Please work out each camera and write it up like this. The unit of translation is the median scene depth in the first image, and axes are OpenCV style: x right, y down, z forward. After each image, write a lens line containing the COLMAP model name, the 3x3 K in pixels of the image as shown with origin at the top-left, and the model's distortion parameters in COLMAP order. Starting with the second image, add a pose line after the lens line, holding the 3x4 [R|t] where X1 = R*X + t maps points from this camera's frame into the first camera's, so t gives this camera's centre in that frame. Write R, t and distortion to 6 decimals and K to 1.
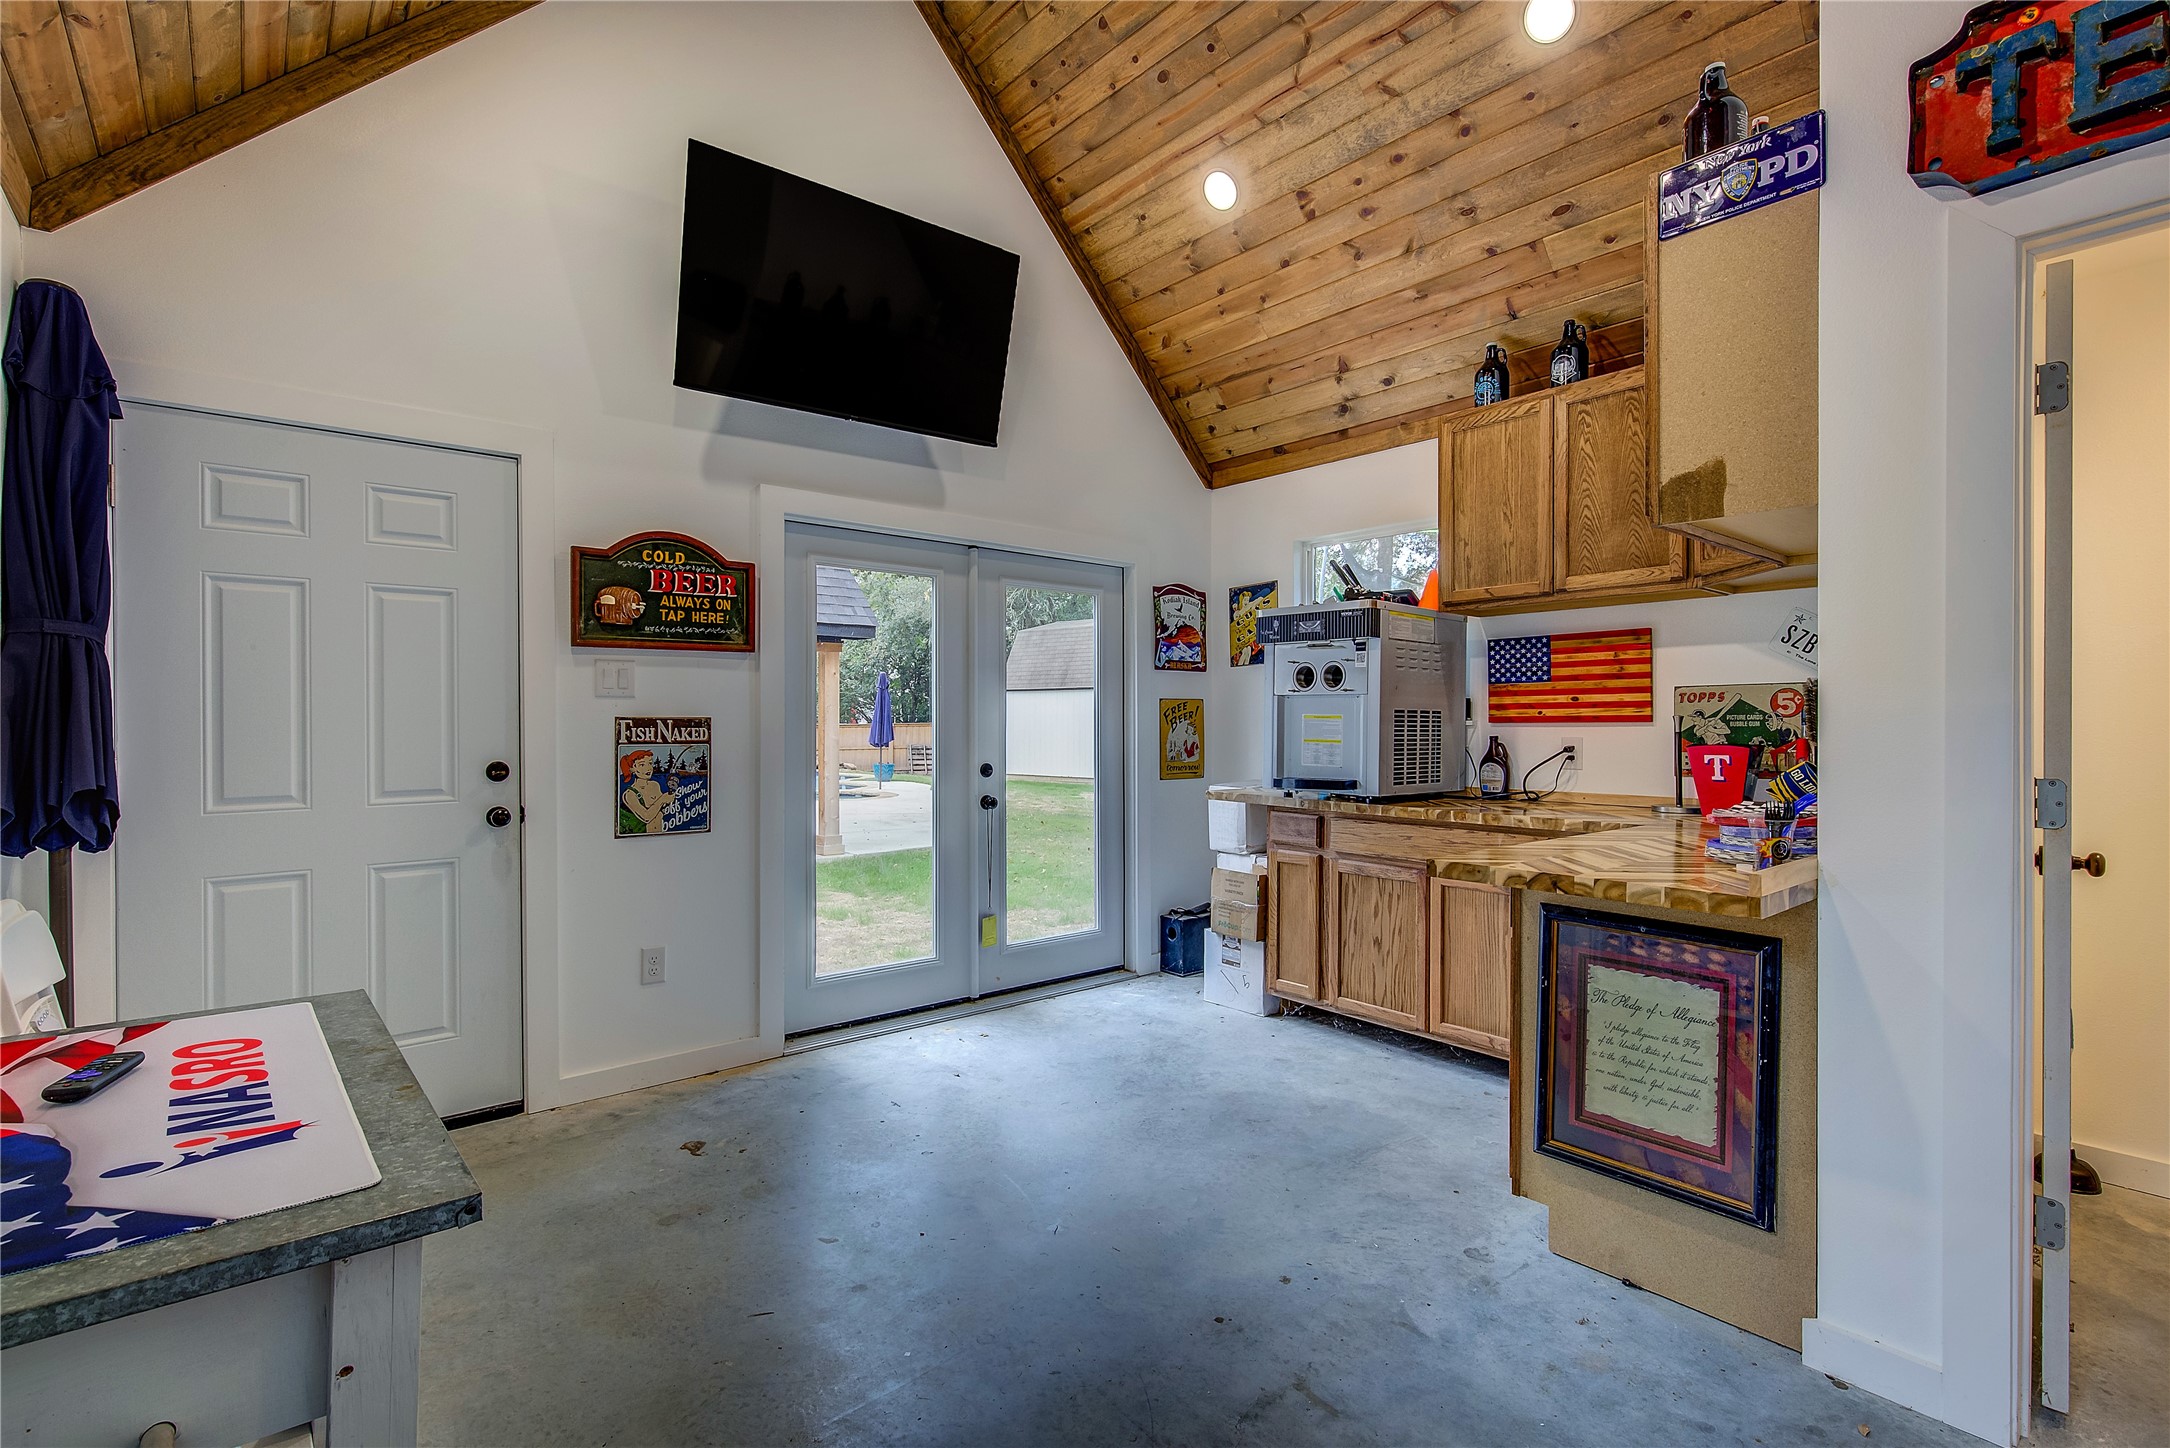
lens RADIAL K [[989.1, 0, 1089.8], [0, 989.1, 725.3], [0, 0, 1]] dist [0.002580, 0.000307]
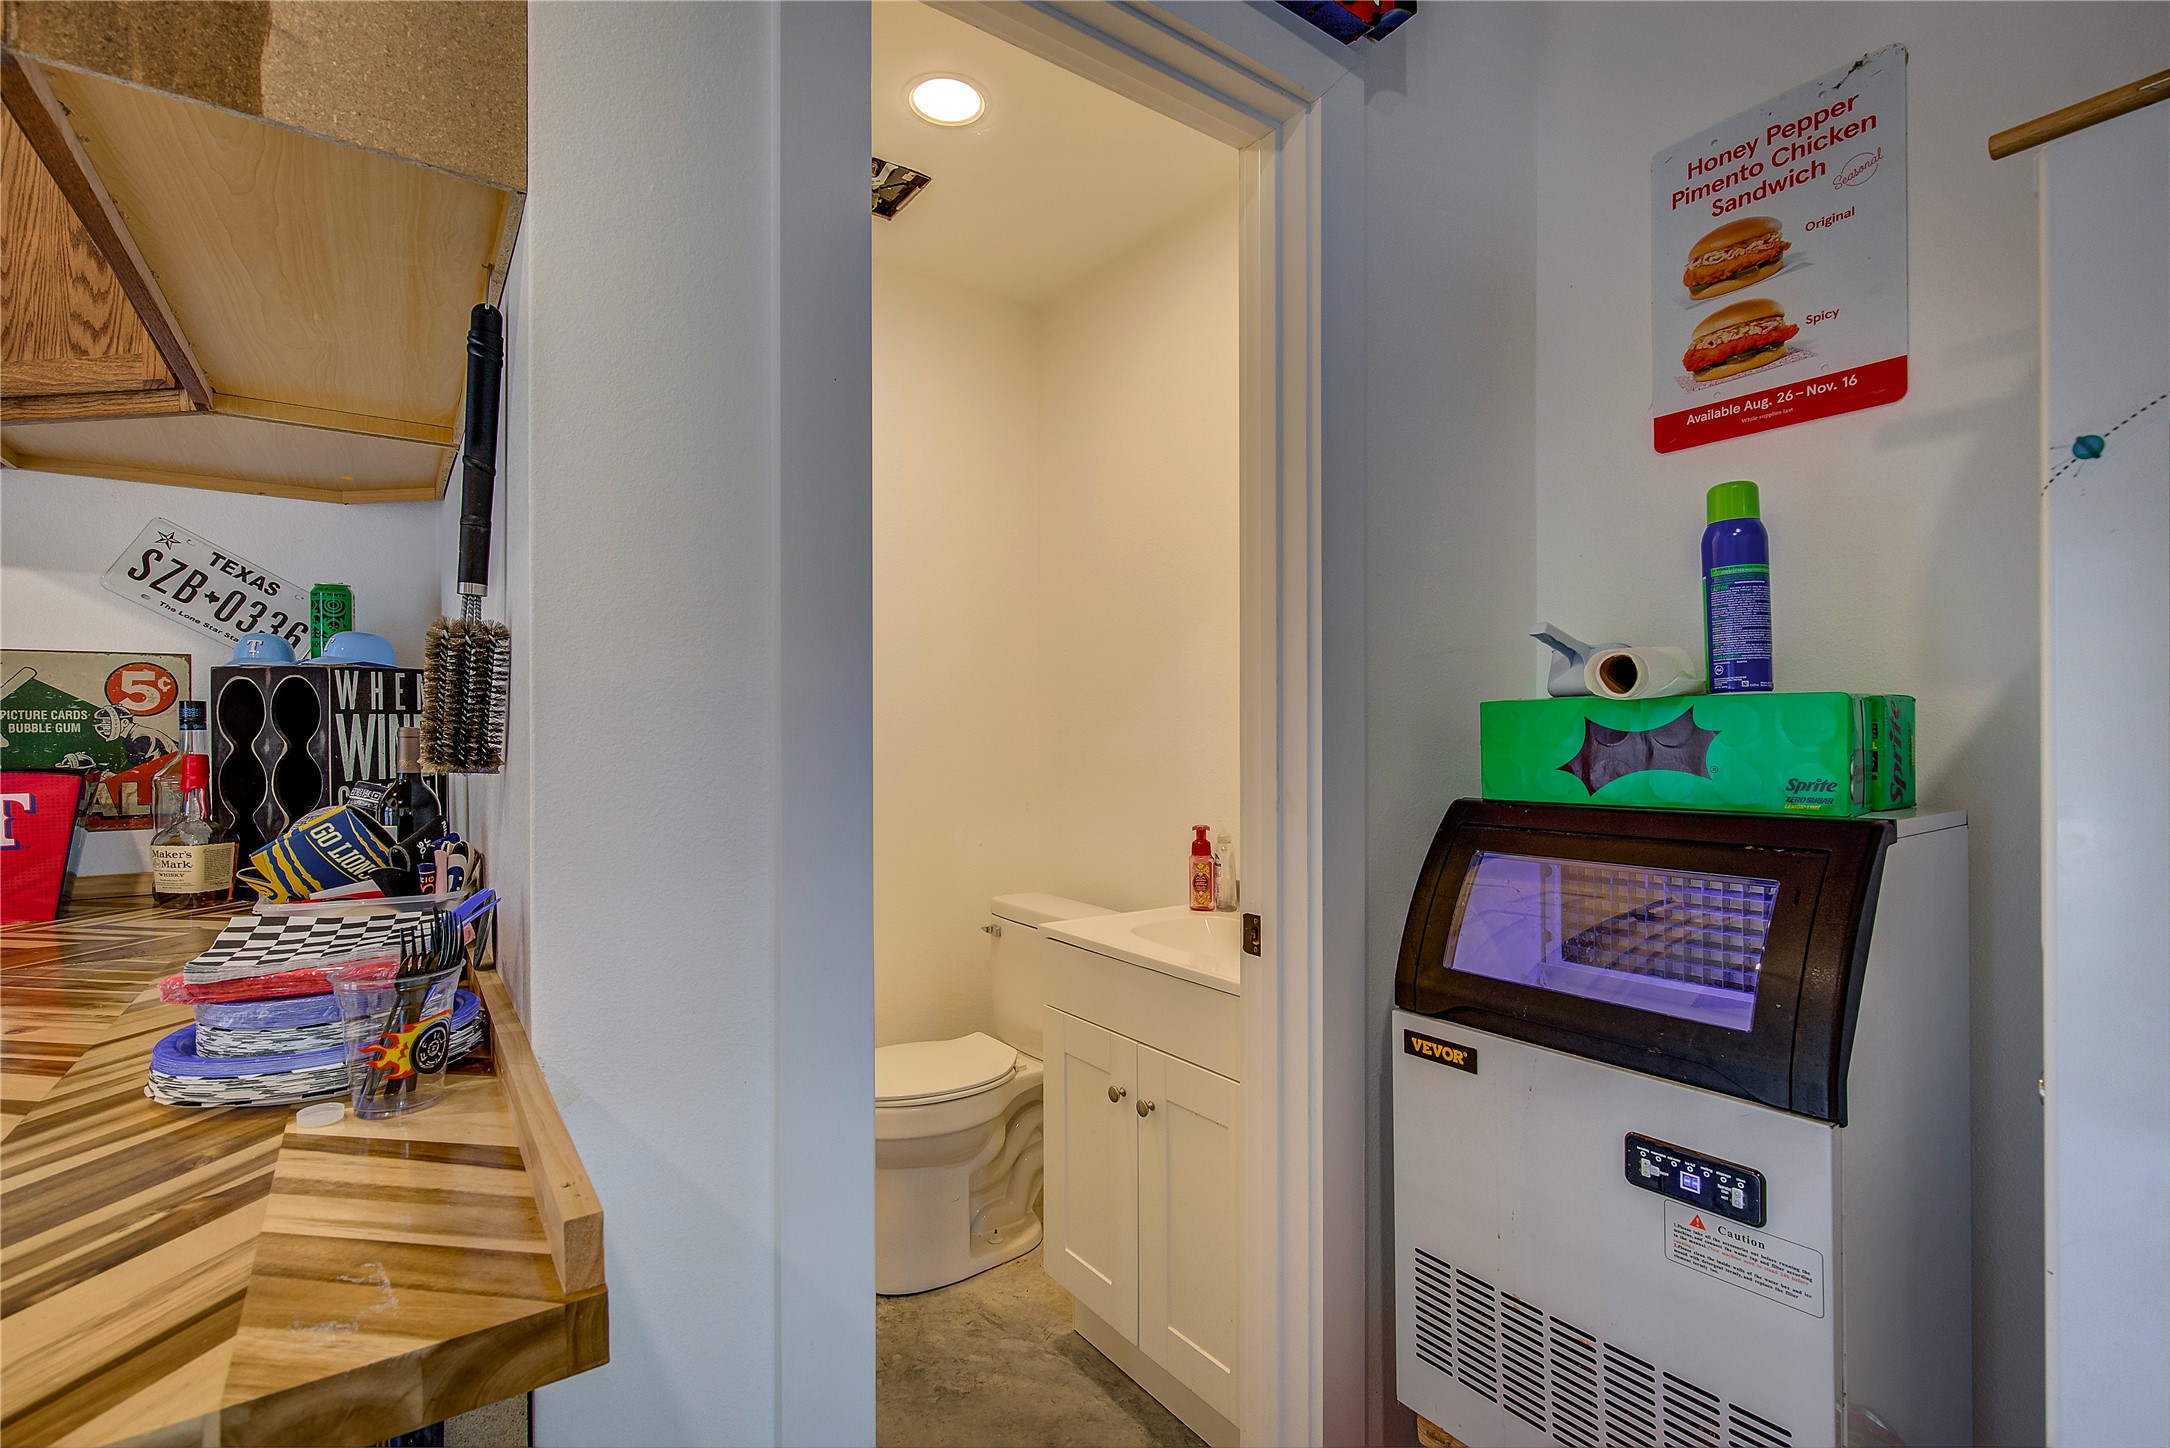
lens RADIAL K [[989.1, 0, 1092.3], [0, 989.1, 722.0], [0, 0, 1]] dist [0.002580, 0.000307]
pose [[0.081659, 0.007225, 0.996634, 0.202812], [0.004256, 0.999962, -0.007598, 0.001804], [-0.996651, 0.004862, 0.081625, 0.434677]]
